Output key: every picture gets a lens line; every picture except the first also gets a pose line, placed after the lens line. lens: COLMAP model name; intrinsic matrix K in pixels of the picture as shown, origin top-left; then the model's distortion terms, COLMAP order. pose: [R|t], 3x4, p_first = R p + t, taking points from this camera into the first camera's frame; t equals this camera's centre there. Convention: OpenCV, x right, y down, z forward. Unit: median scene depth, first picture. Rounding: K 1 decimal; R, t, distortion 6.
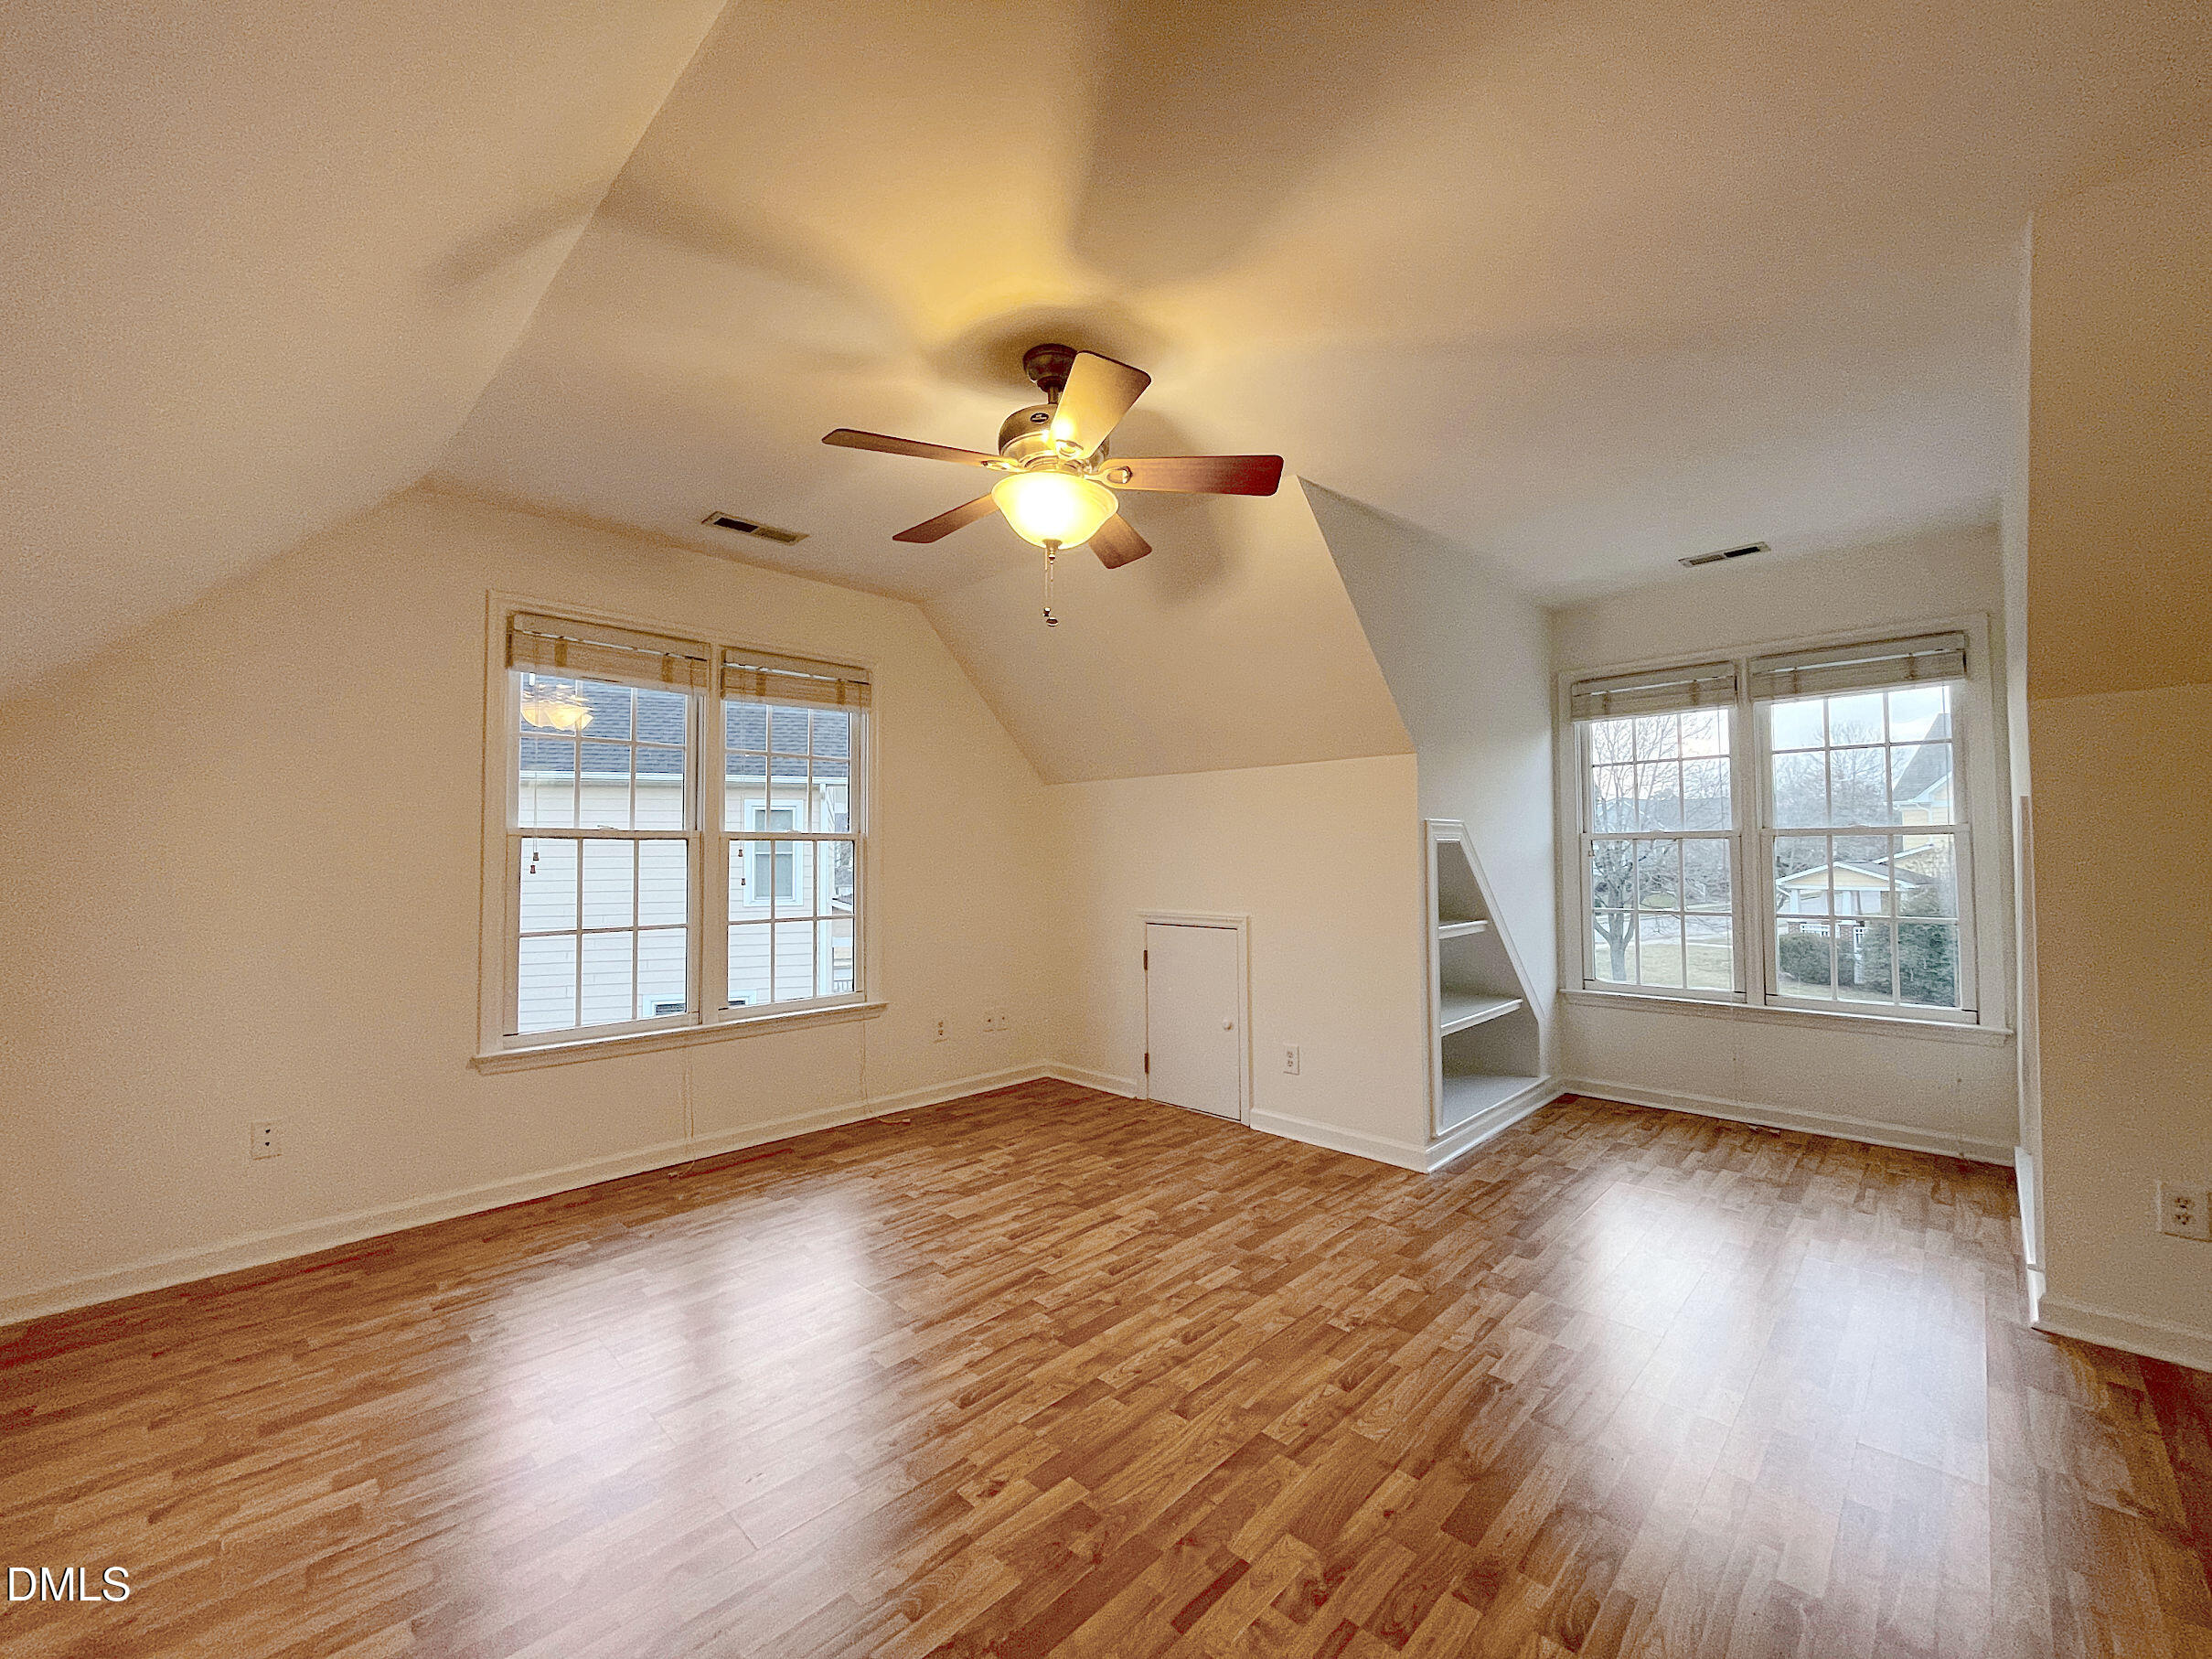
lens RADIAL K [[896.7, 0, 1103.2], [0, 896.7, 828.3], [0, 0, 1]] dist [-0.002752, 0.000089]
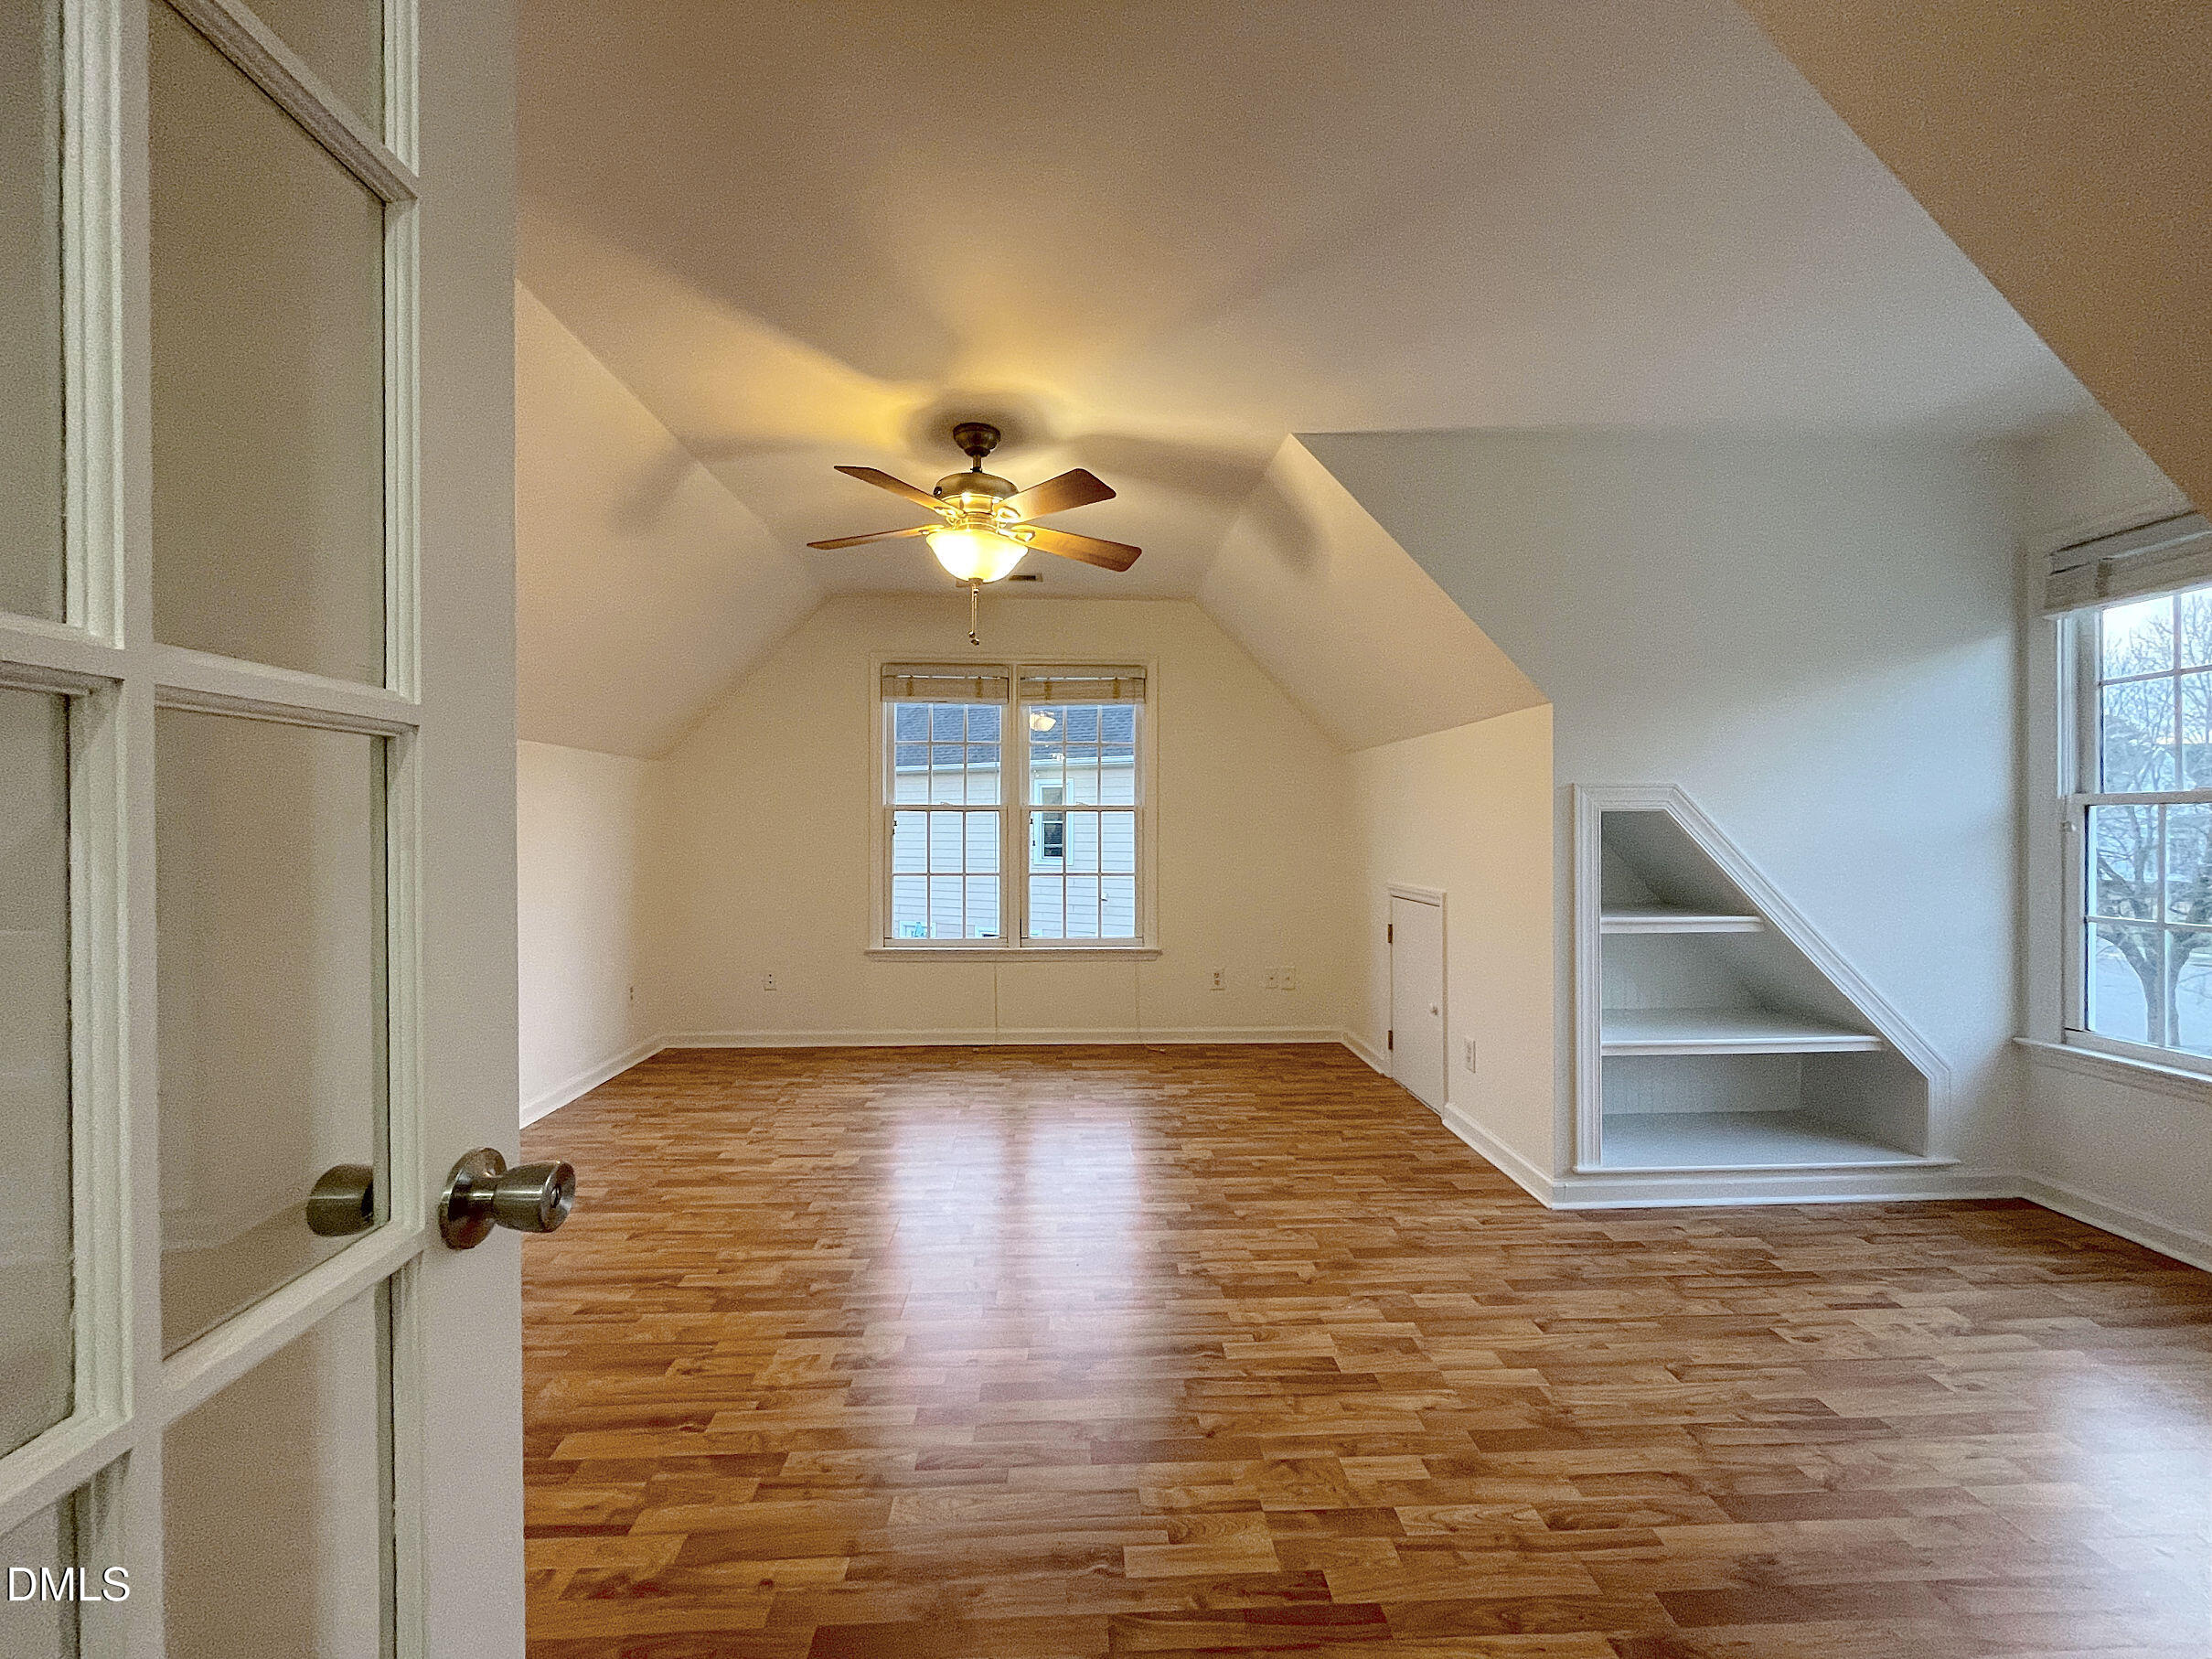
lens RADIAL K [[896.7, 0, 1103.2], [0, 896.7, 828.3], [0, 0, 1]] dist [-0.002752, 0.000089]
pose [[0.728744, 0.008038, -0.684739, 0.591649], [0.015942, 0.999461, 0.028699, 0.001721], [0.684601, -0.031831, 0.728223, 0.116109]]
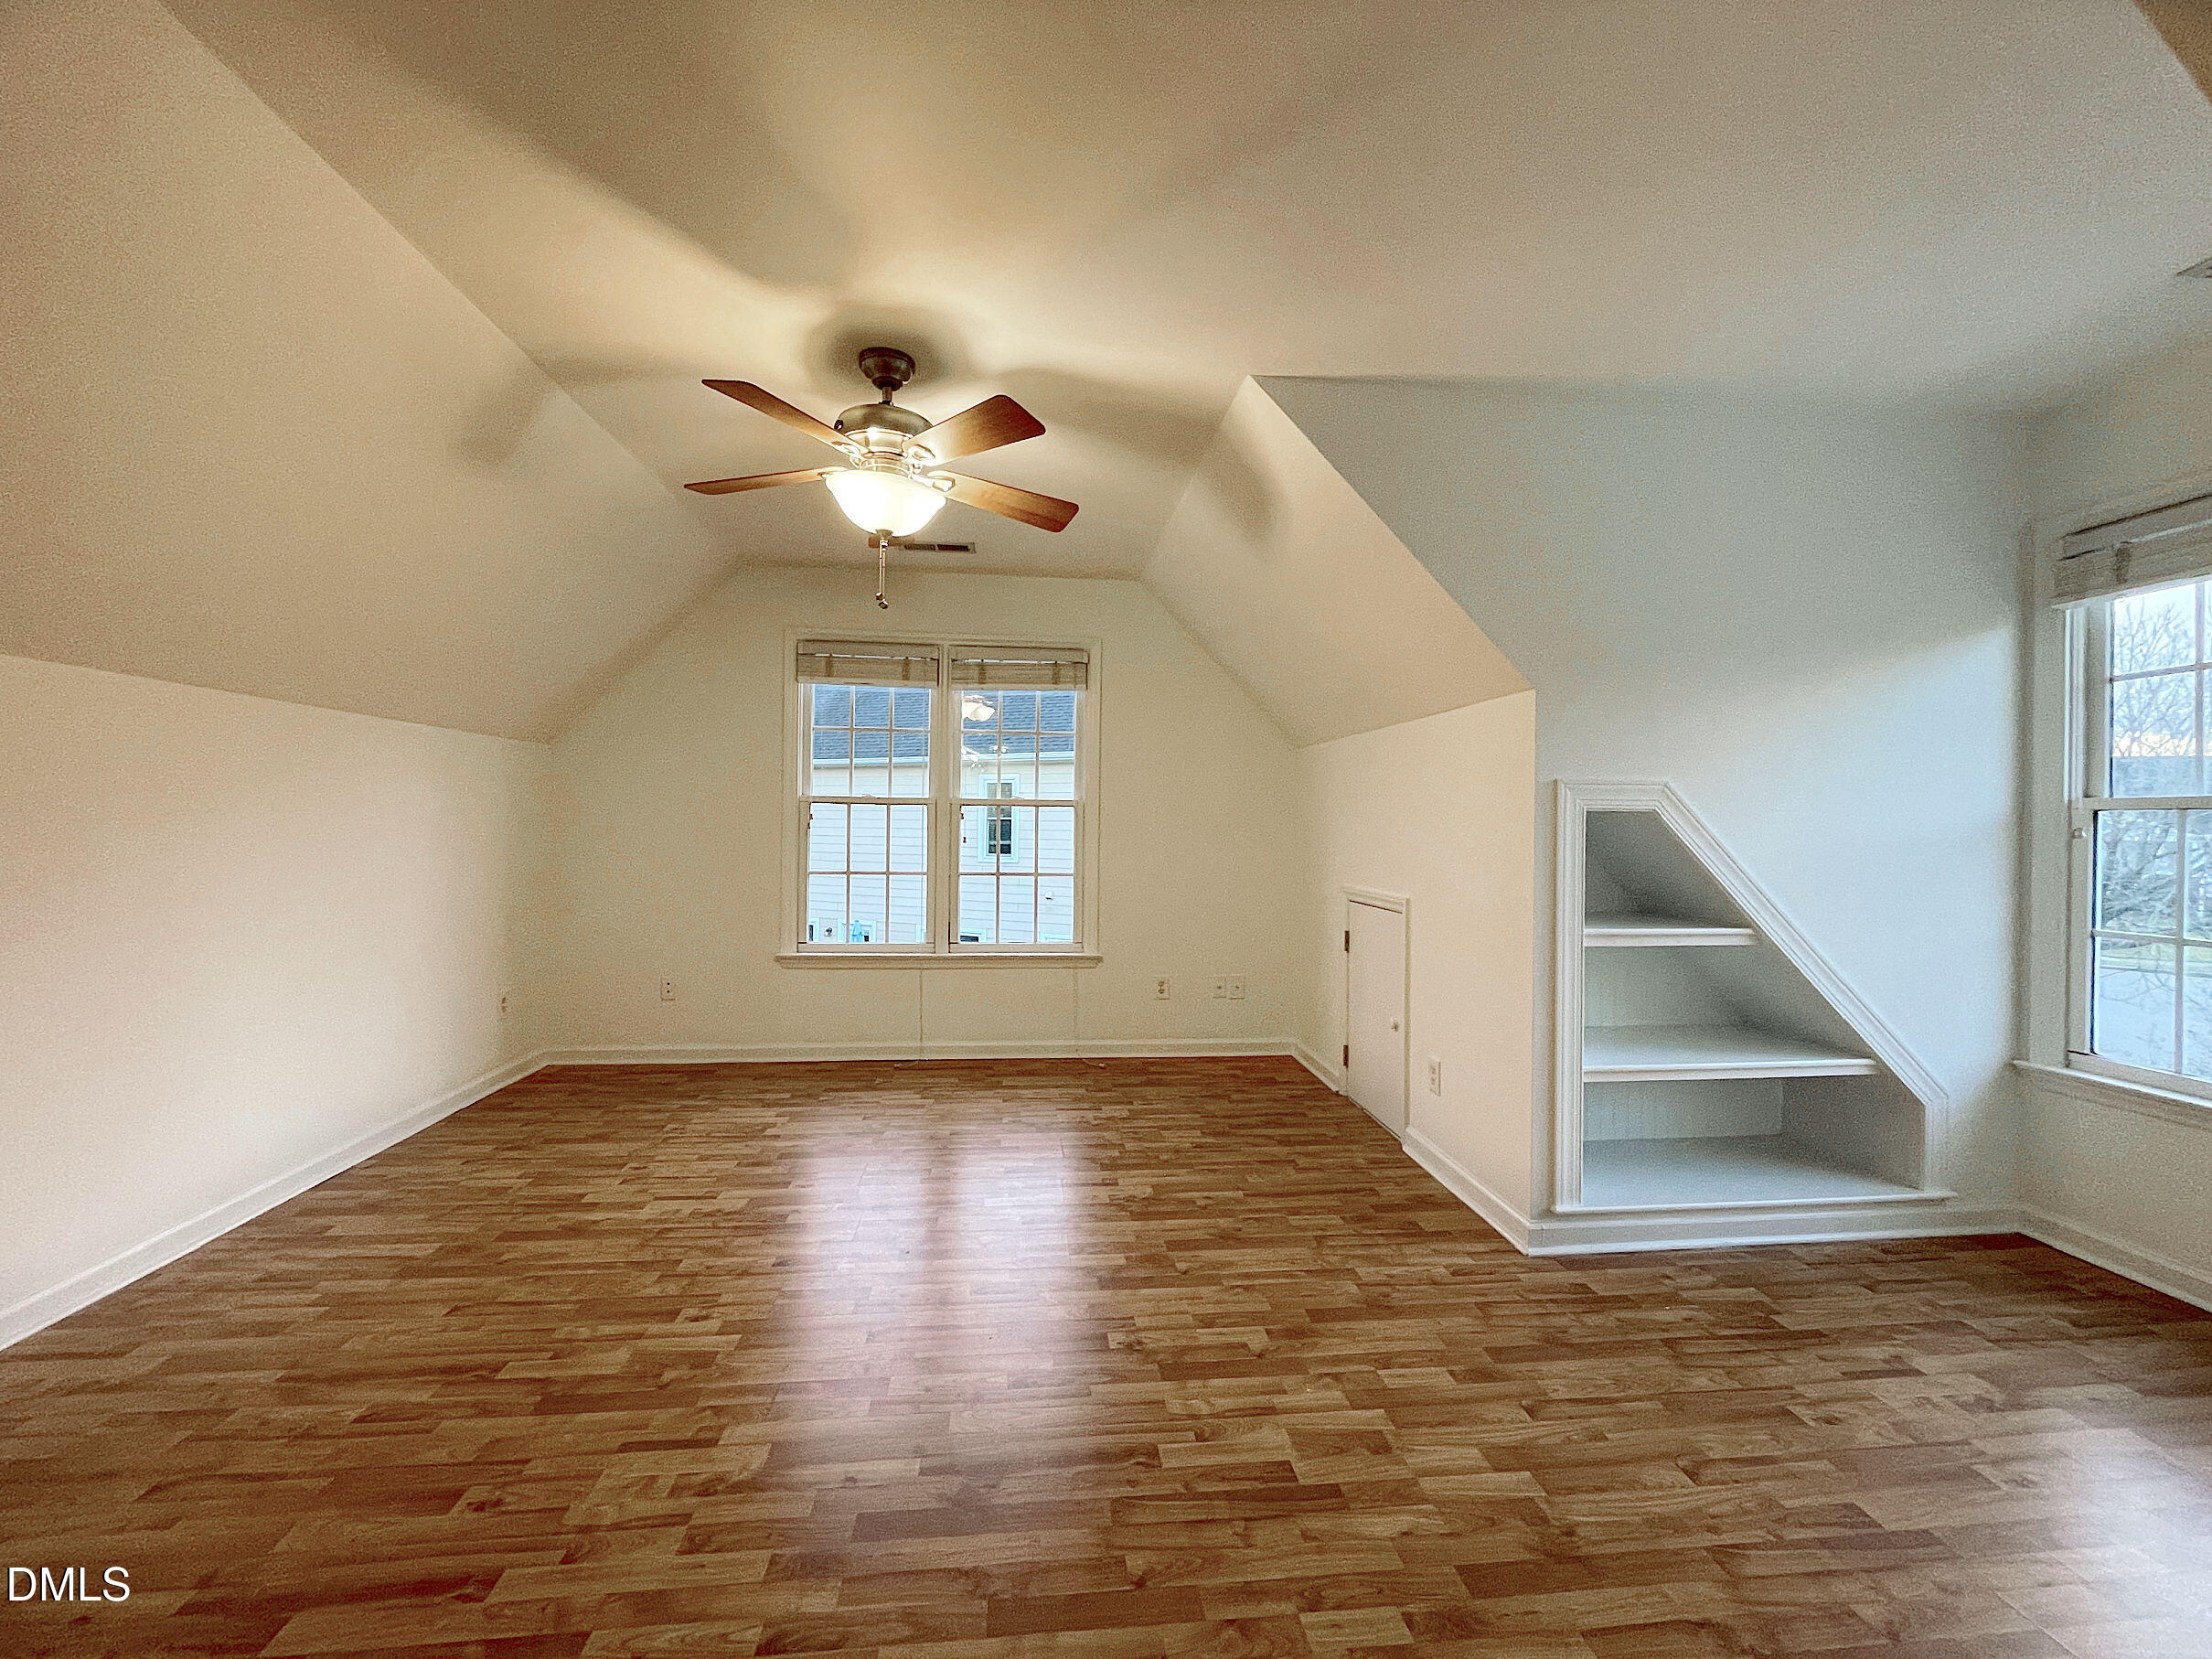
lens RADIAL K [[896.7, 0, 1103.2], [0, 896.7, 828.3], [0, 0, 1]] dist [-0.002752, 0.000089]
pose [[0.766067, 0.017766, -0.642515, 0.533542], [0.003336, 0.999495, 0.031613, 0.006576], [0.642752, -0.026361, 0.765620, 0.202941]]
